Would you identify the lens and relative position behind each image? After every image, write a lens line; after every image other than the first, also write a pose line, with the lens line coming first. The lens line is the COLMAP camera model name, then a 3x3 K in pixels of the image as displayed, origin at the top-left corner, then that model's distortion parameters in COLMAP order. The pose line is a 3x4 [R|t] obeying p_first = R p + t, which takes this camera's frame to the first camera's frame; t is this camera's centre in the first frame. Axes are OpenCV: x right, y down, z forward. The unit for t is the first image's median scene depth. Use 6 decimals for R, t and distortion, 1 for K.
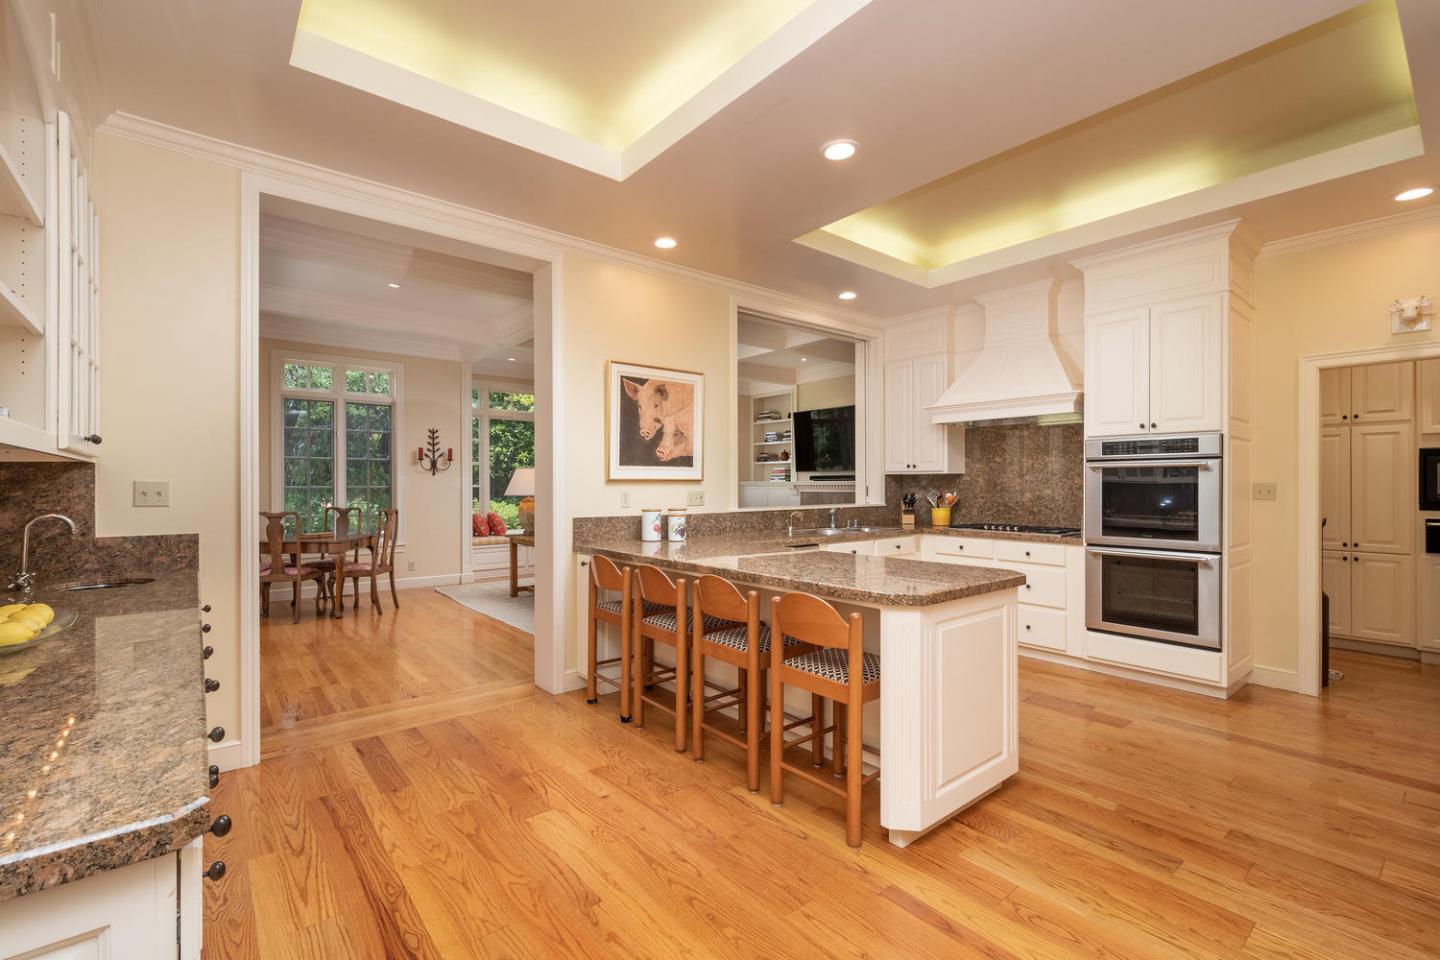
lens RADIAL K [[627.5, 0, 720.0], [0, 627.5, 480.0], [0, 0, 1]] dist [0.067794, 0.000000]
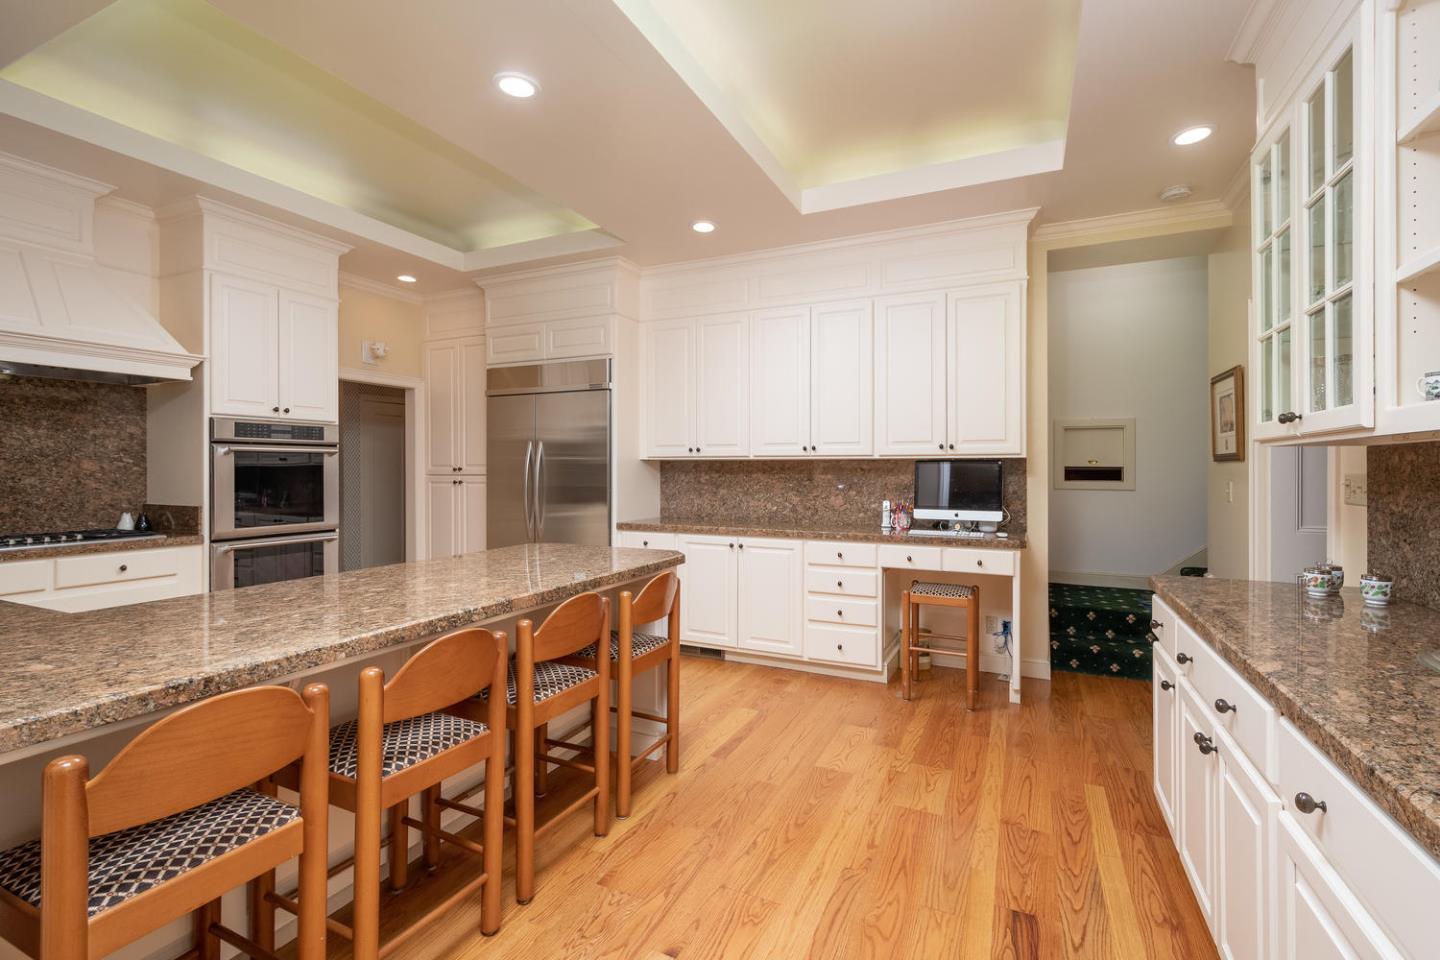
lens RADIAL K [[643.4, 0, 725.0], [0, 643.4, 506.0], [0, 0, 1]] dist [-0.003585, -0.000009]
pose [[-0.428576, -0.046082, 0.902330, -0.526847], [-0.000932, 0.998721, 0.050562, 0.013135], [-0.903505, 0.020828, -0.428071, 0.844018]]
